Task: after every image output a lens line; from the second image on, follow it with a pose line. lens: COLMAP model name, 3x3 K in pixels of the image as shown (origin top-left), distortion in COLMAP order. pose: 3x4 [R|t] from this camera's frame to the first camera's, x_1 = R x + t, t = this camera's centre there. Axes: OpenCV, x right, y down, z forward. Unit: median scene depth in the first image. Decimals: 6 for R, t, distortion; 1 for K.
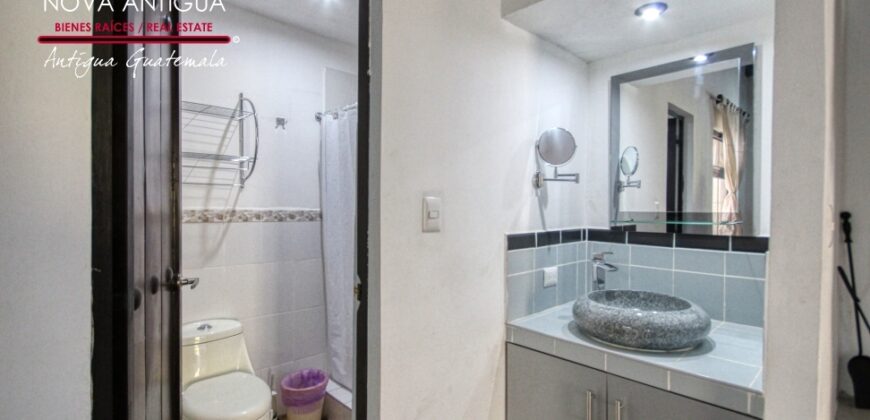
lens RADIAL K [[408.7, 0, 443.2], [0, 408.7, 208.2], [0, 0, 1]] dist [0.001019, -0.000428]
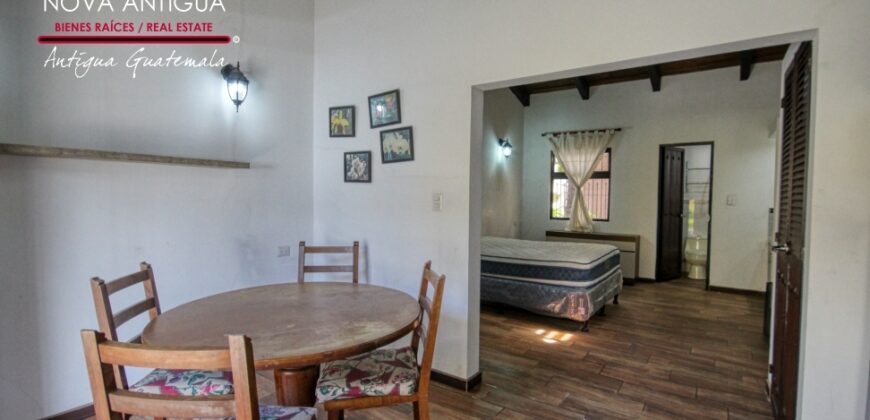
lens RADIAL K [[408.7, 0, 440.9], [0, 408.7, 206.7], [0, 0, 1]] dist [0.001019, -0.000428]
pose [[0.193499, 0.026977, -0.980730, 2.325562], [-0.017834, 0.999553, 0.023976, 0.017987], [0.980938, 0.012851, 0.193893, -1.760338]]
